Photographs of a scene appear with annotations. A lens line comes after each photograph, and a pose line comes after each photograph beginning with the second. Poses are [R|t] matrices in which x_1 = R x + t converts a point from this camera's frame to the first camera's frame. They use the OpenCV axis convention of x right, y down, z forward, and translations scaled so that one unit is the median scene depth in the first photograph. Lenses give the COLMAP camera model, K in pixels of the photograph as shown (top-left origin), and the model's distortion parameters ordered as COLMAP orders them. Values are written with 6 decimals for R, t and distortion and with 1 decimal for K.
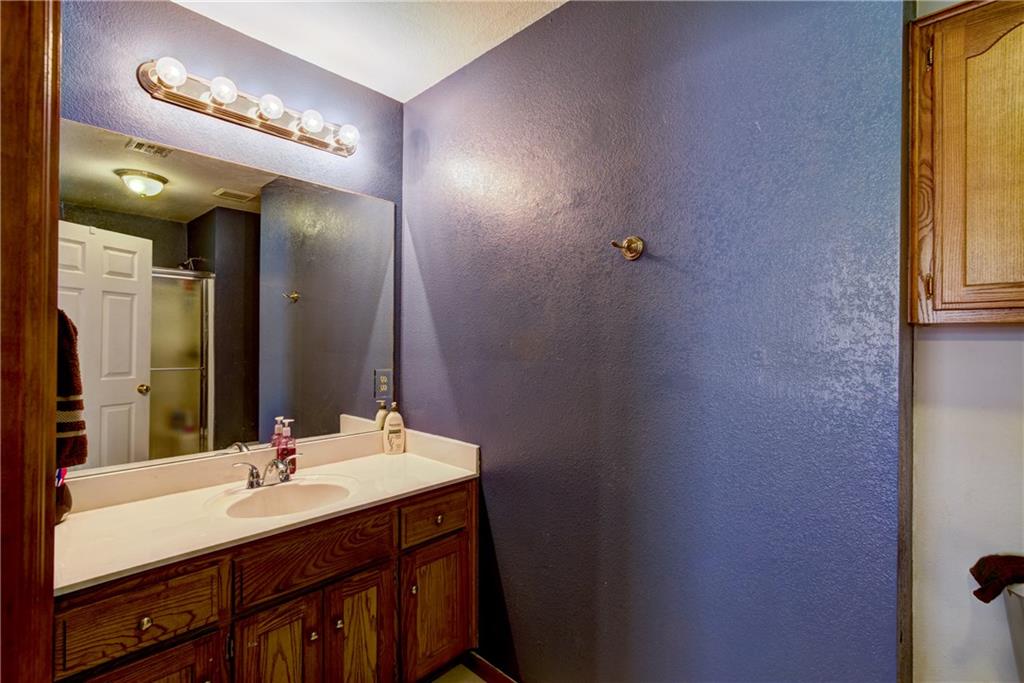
lens RADIAL K [[466.2, 0, 508.0], [0, 466.2, 341.2], [0, 0, 1]] dist [-0.002299, 0.001074]
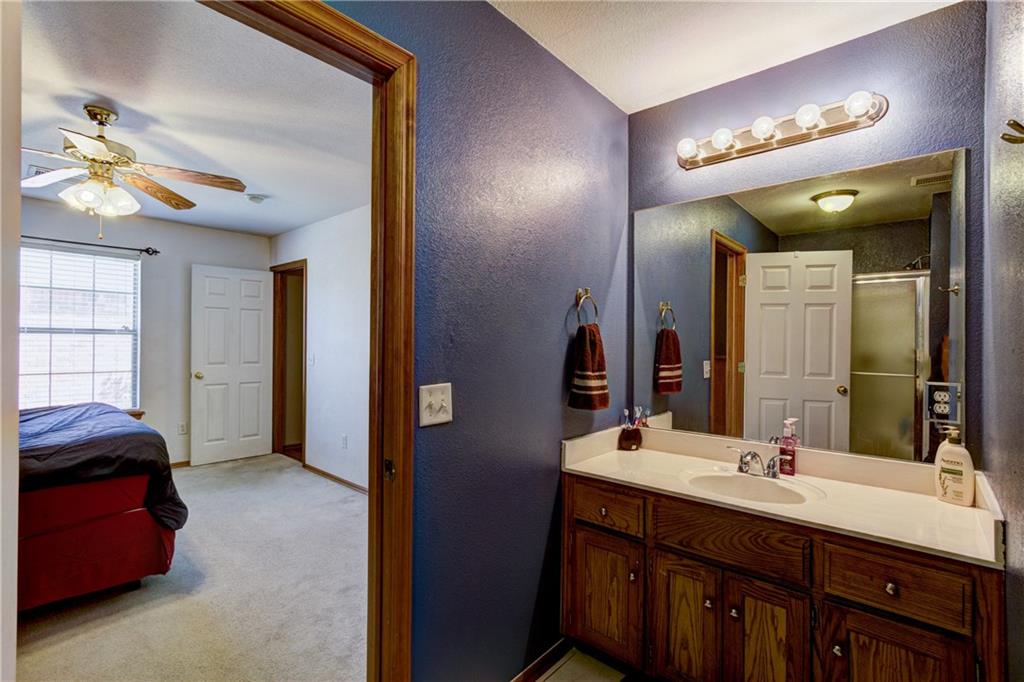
lens RADIAL K [[466.2, 0, 508.0], [0, 466.2, 340.7], [0, 0, 1]] dist [-0.002299, 0.001074]
pose [[0.037150, -0.009444, -0.999265, 0.535959], [-0.006078, 0.999935, -0.009677, 0.006838], [0.999291, 0.006433, 0.037090, 0.359177]]
